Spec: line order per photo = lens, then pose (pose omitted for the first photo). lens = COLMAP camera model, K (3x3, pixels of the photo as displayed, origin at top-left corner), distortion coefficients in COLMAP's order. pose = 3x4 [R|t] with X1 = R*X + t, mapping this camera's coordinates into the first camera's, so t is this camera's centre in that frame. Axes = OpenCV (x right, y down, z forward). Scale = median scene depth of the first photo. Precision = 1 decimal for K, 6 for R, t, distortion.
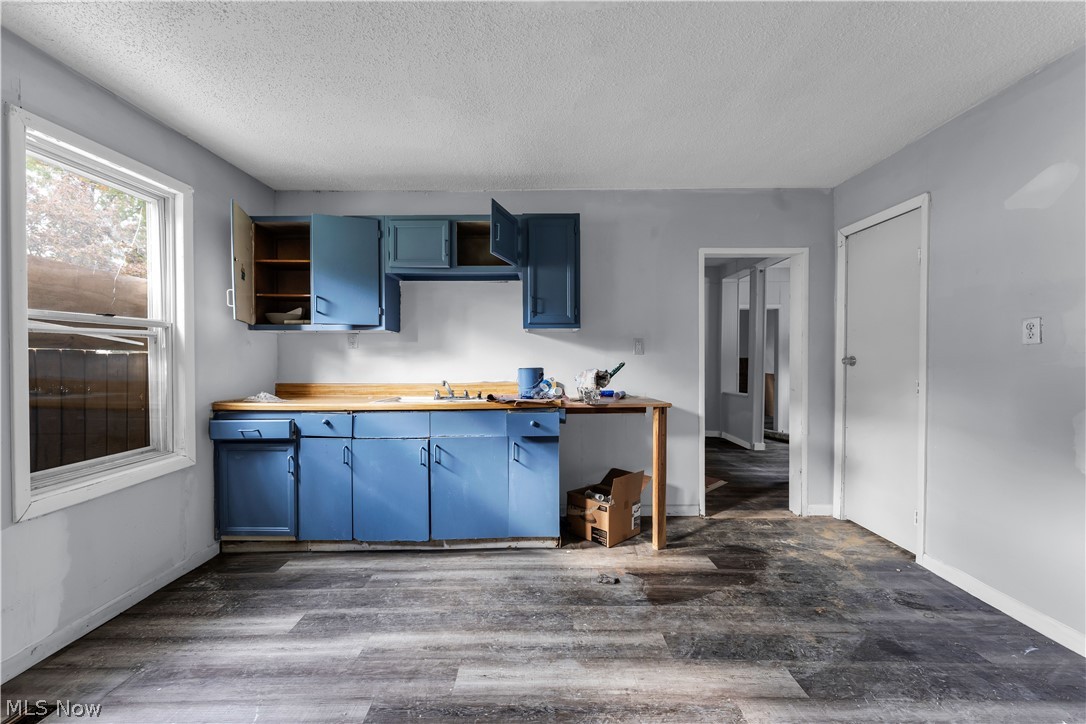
lens RADIAL K [[437.3, 0, 535.5], [0, 437.3, 366.3], [0, 0, 1]] dist [-0.000054, -0.000185]
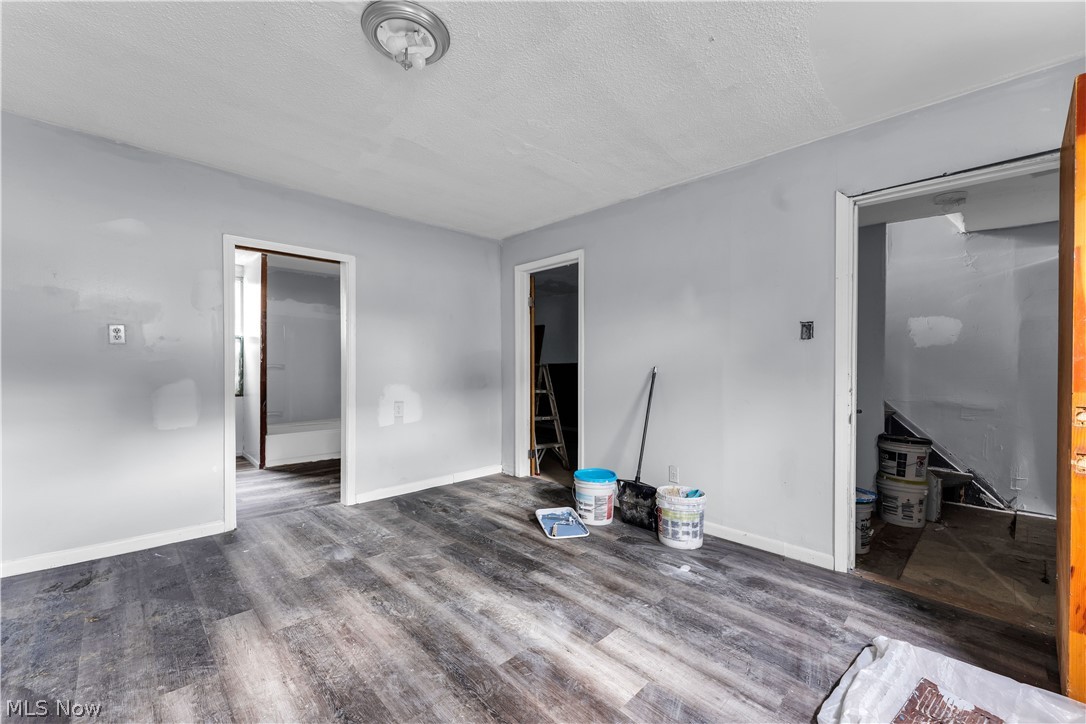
lens RADIAL K [[437.3, 0, 535.5], [0, 437.3, 366.3], [0, 0, 1]] dist [-0.000054, -0.000185]
pose [[-0.693292, -0.009419, 0.720596, -0.560901], [0.003751, 0.999854, 0.016677, 0.000880], [-0.720647, 0.014265, -0.693155, 0.787419]]
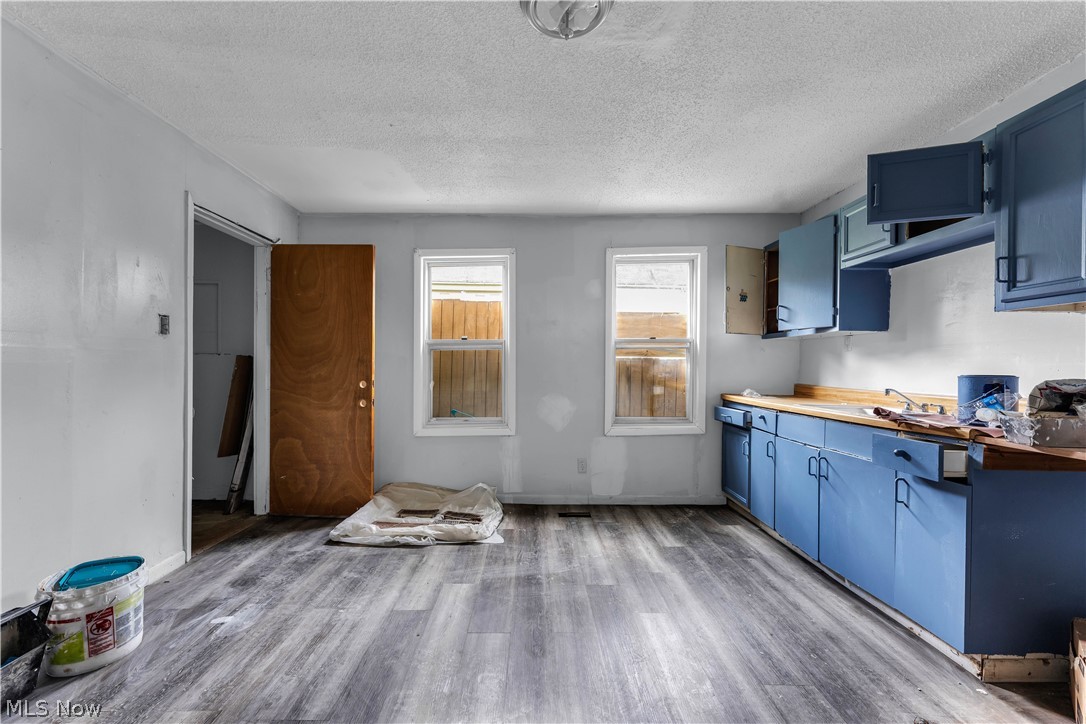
lens RADIAL K [[437.3, 0, 535.5], [0, 437.3, 366.3], [0, 0, 1]] dist [-0.000054, -0.000185]
pose [[0.005982, 0.005334, -0.999968, 0.686196], [-0.022746, 0.999728, 0.005196, 0.002611], [0.999723, 0.022714, 0.006101, 0.416568]]
